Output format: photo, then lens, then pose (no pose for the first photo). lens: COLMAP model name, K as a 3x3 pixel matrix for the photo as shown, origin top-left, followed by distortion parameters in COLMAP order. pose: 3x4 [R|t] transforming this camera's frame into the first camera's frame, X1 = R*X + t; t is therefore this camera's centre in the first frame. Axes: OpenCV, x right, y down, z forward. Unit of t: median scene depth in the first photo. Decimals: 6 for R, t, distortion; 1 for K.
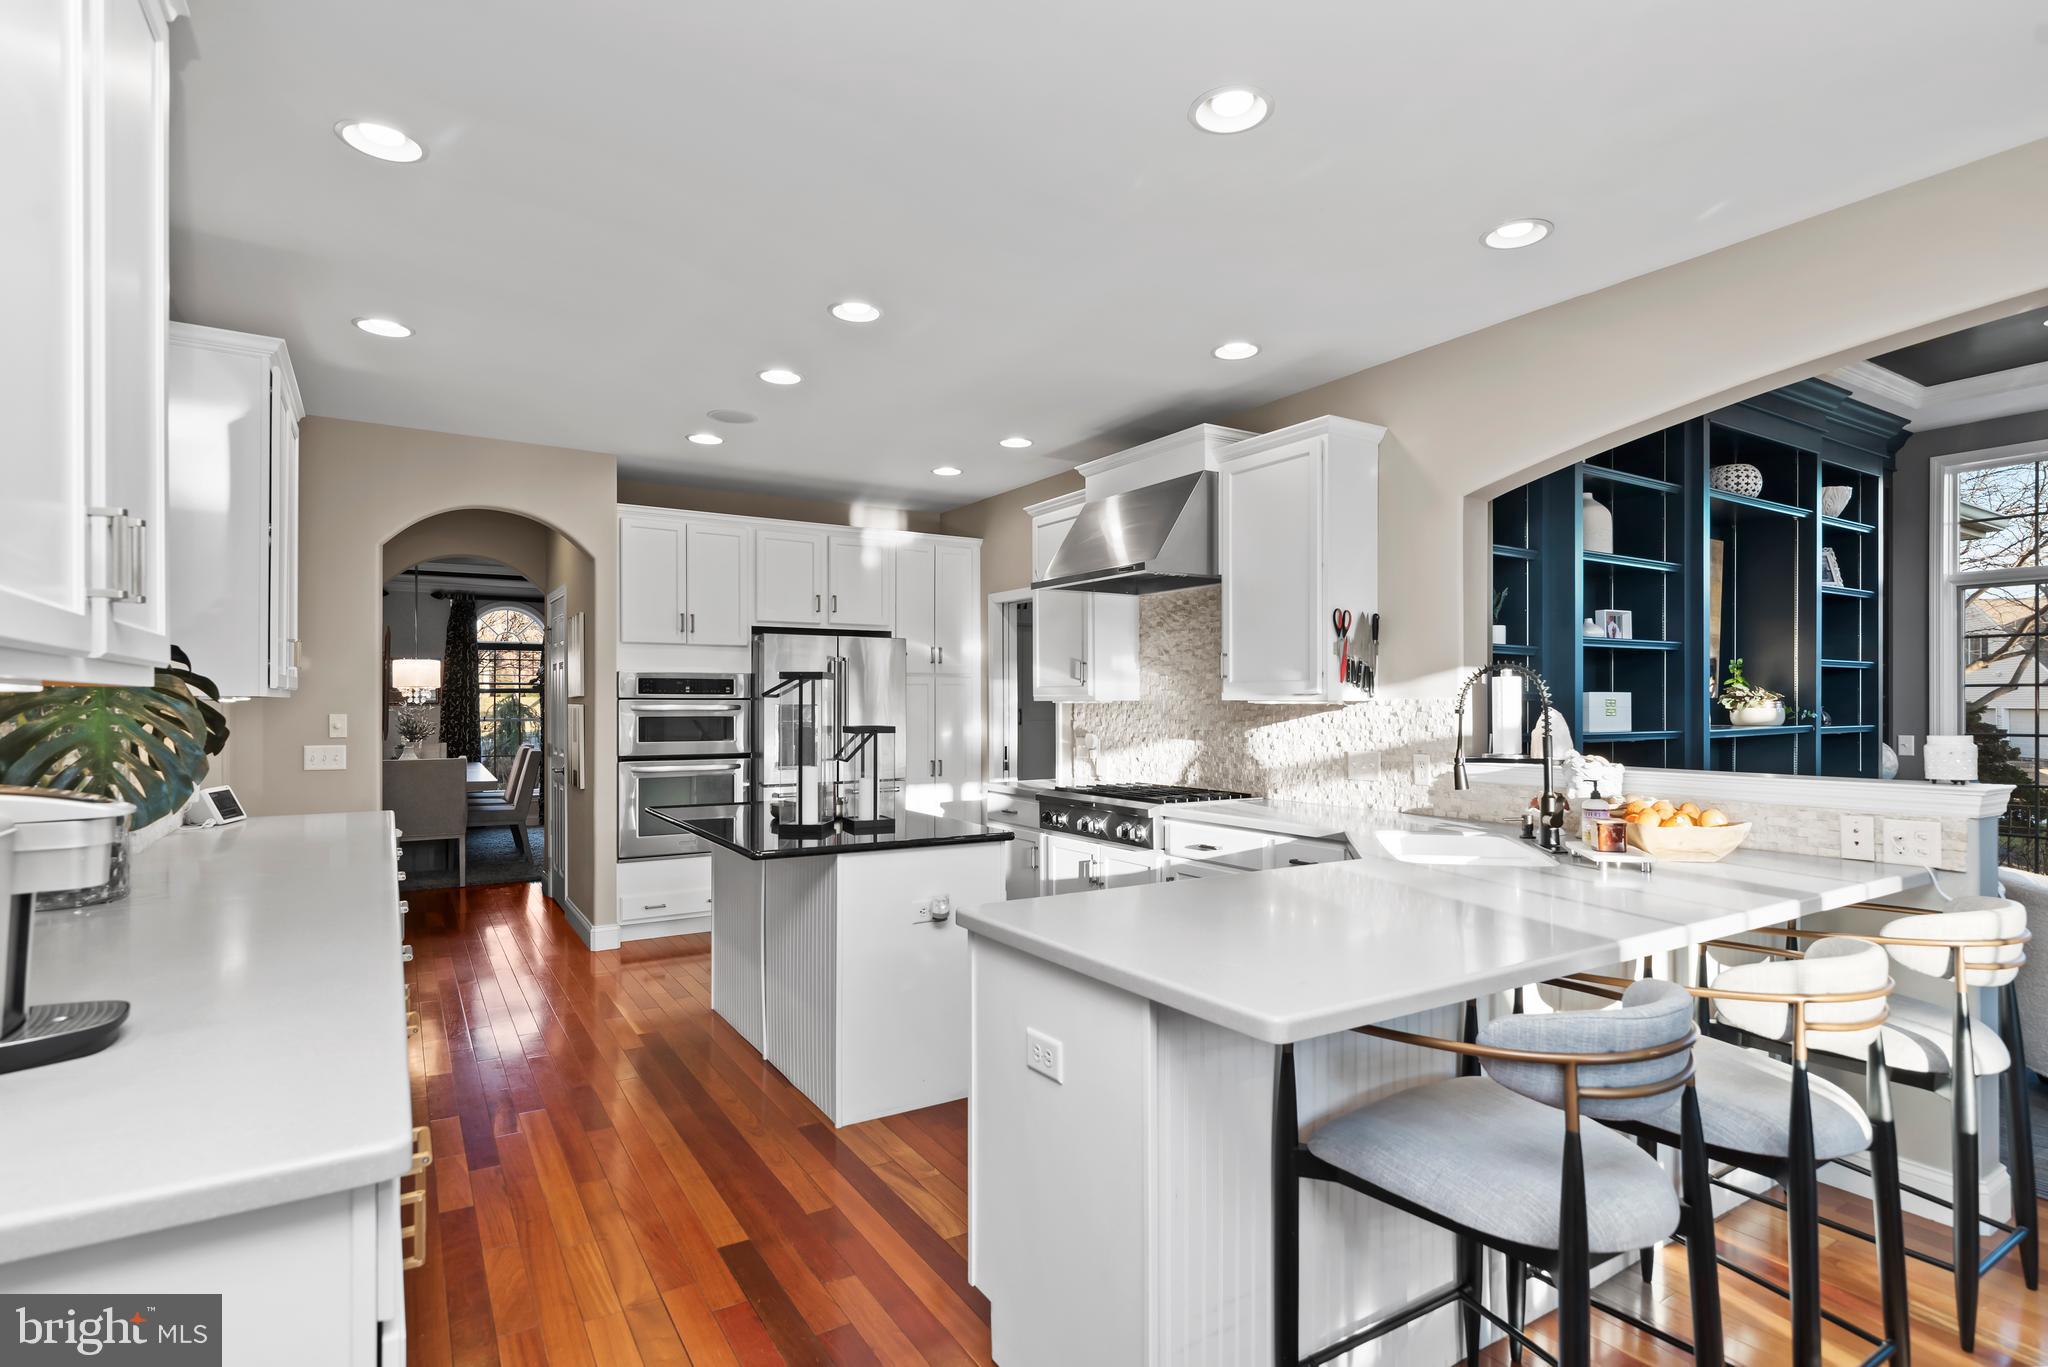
lens RADIAL K [[999.7, 0, 1040.5], [0, 999.7, 696.4], [0, 0, 1]] dist [-0.002187, -0.000282]
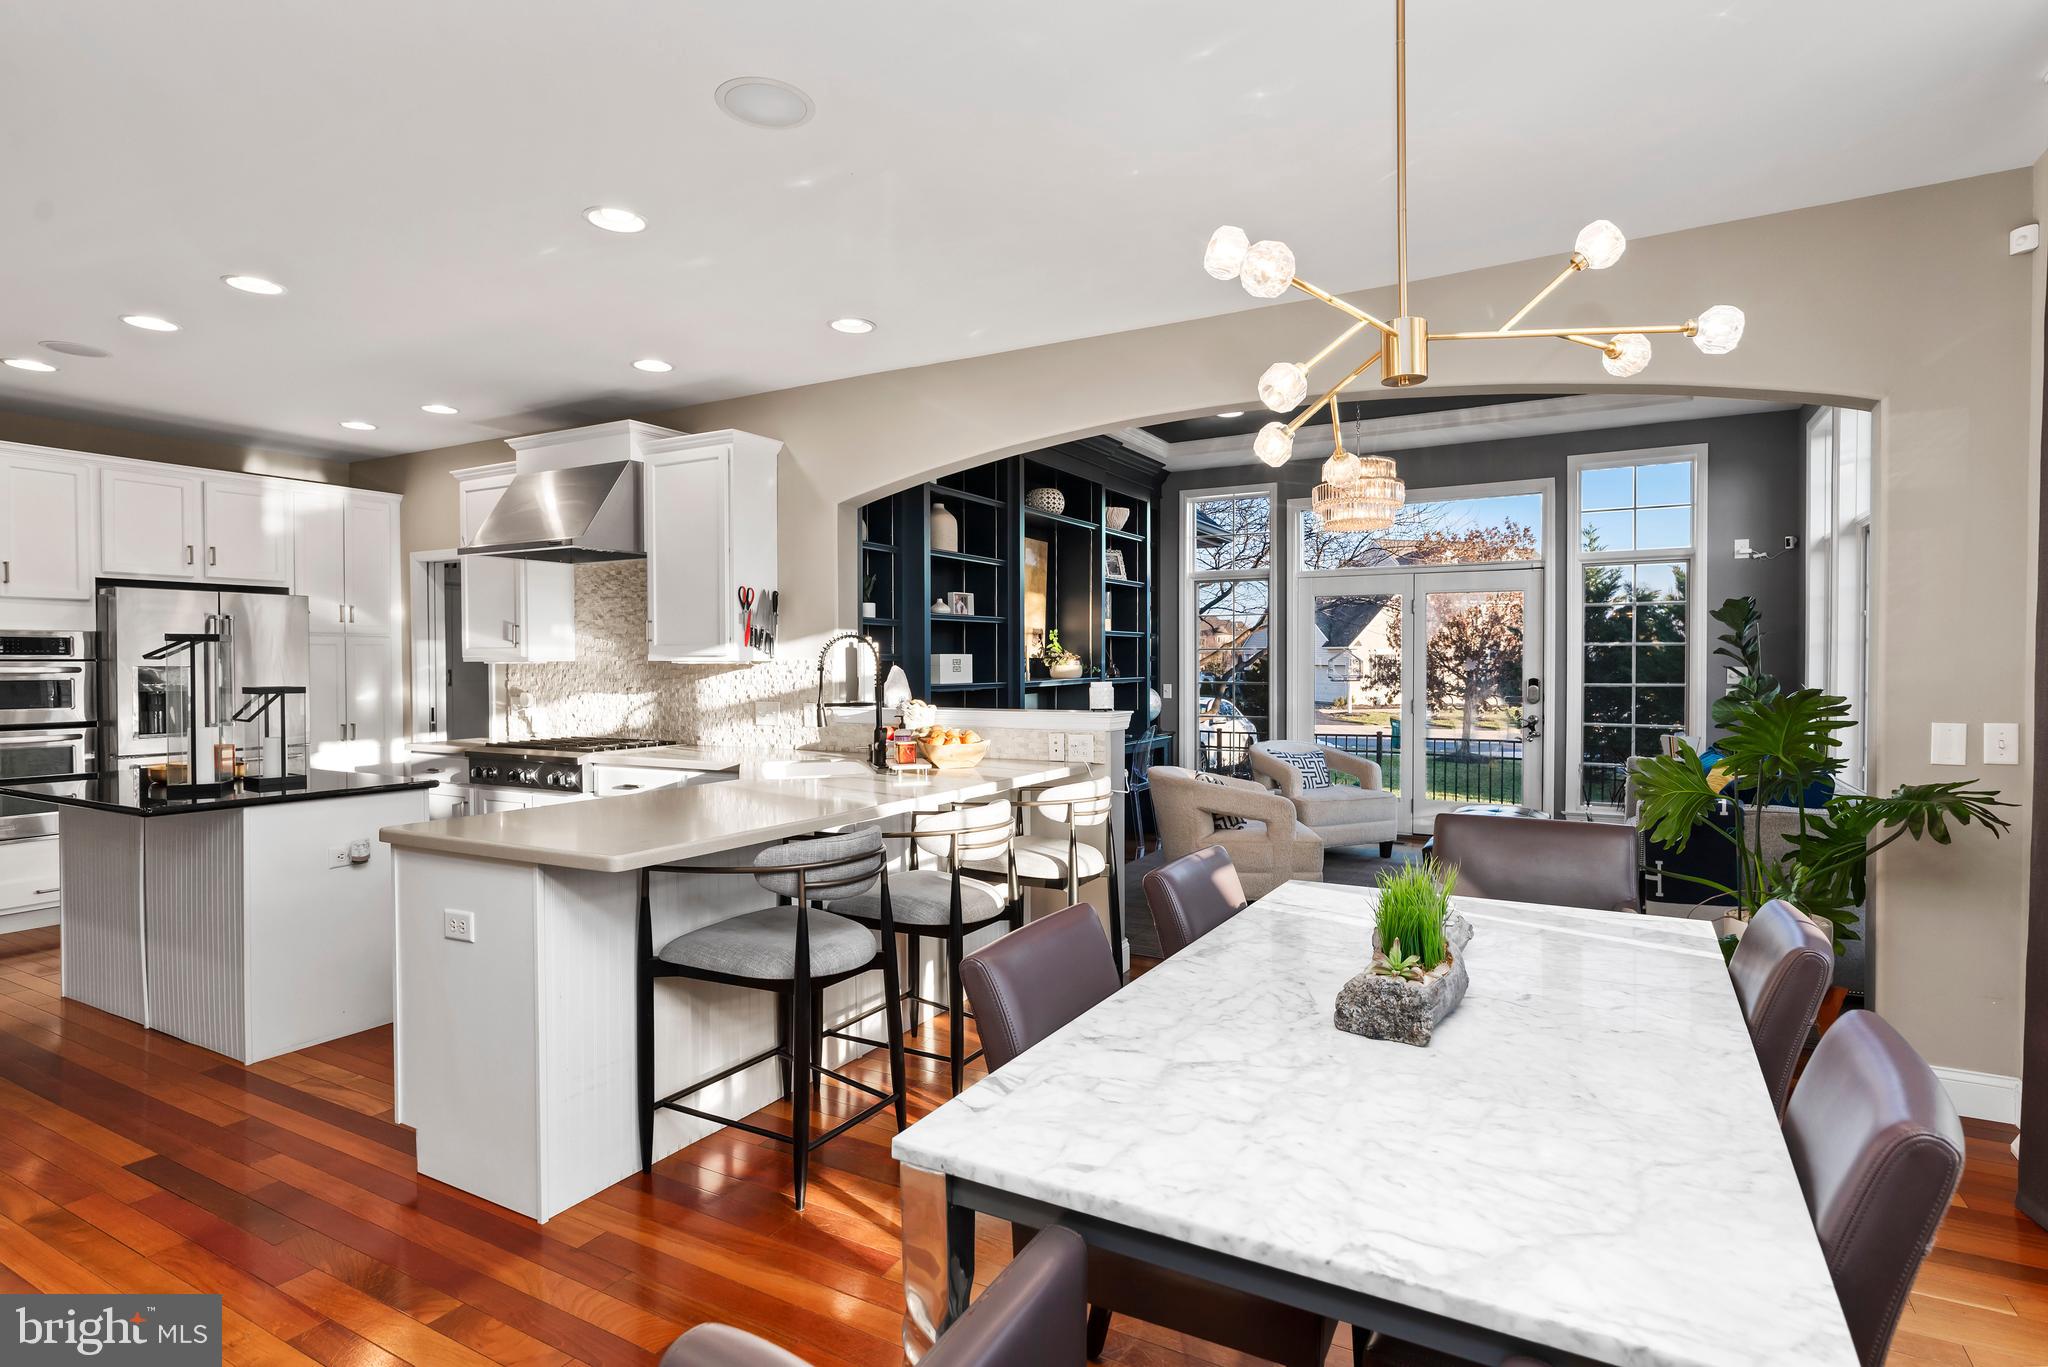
lens RADIAL K [[999.7, 0, 1035.8], [0, 999.7, 674.6], [0, 0, 1]] dist [-0.002187, -0.000282]
pose [[0.875448, -0.009233, 0.483225, 0.015289], [-0.000113, 0.999814, 0.019308, -0.002510], [-0.483313, -0.016958, 0.875283, -0.228523]]
